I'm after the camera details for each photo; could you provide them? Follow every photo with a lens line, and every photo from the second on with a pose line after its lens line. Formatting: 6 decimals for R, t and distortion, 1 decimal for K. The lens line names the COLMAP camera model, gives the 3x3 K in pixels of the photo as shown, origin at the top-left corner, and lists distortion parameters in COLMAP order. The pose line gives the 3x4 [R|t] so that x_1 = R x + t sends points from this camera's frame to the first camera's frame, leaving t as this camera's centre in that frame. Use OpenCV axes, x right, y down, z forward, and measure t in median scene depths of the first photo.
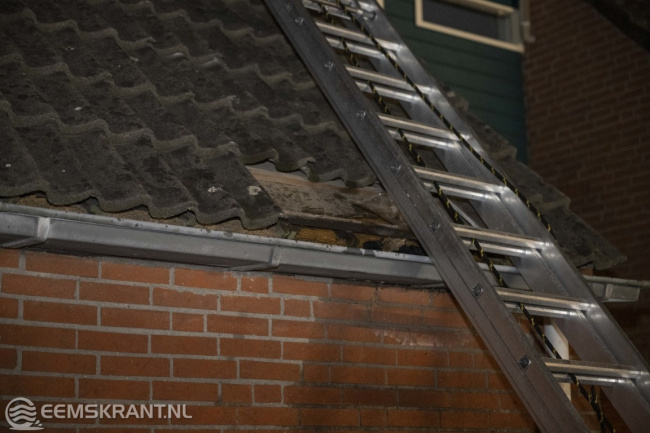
lens RADIAL K [[1289.3, 0, 325.0], [0, 1289.3, 216.5], [0, 0, 1]] dist [-0.001151, -0.063491]
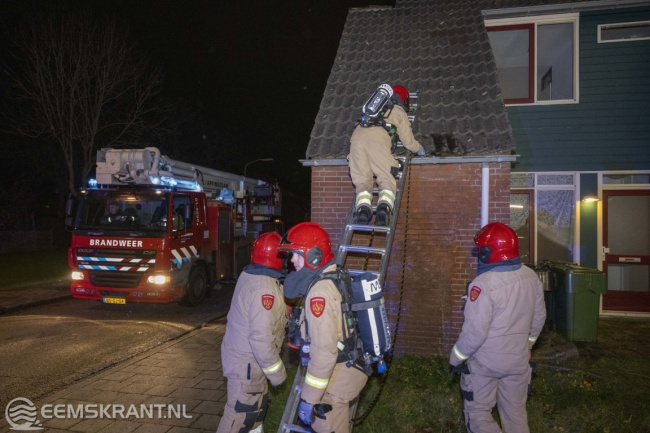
lens RADIAL K [[449.2, 0, 325.0], [0, 449.2, 216.5], [0, 0, 1]] dist [-0.004660, 0.001147]
pose [[0.649439, 0.022361, -0.760084, 0.954550], [0.135803, 0.980087, 0.144867, -0.031069], [0.748189, -0.197304, 0.633471, -0.092222]]
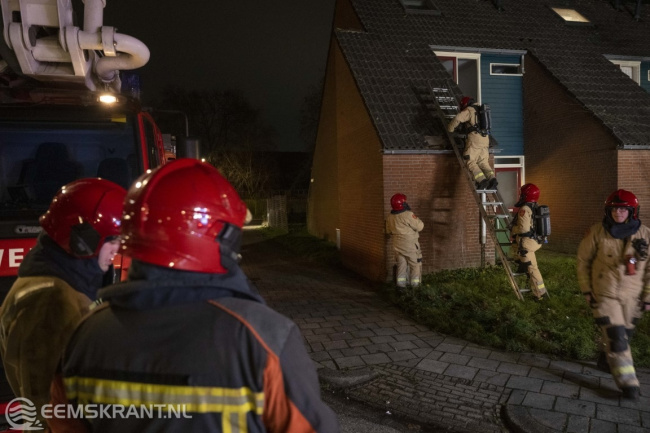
lens RADIAL K [[452.7, 0, 325.0], [0, 452.7, 216.5], [0, 0, 1]] dist [-0.007310, -0.001685]
pose [[0.913332, 0.014400, -0.406962, 0.428729], [0.092969, 0.965608, 0.242814, -0.262941], [0.396462, -0.259605, 0.880581, -1.357880]]
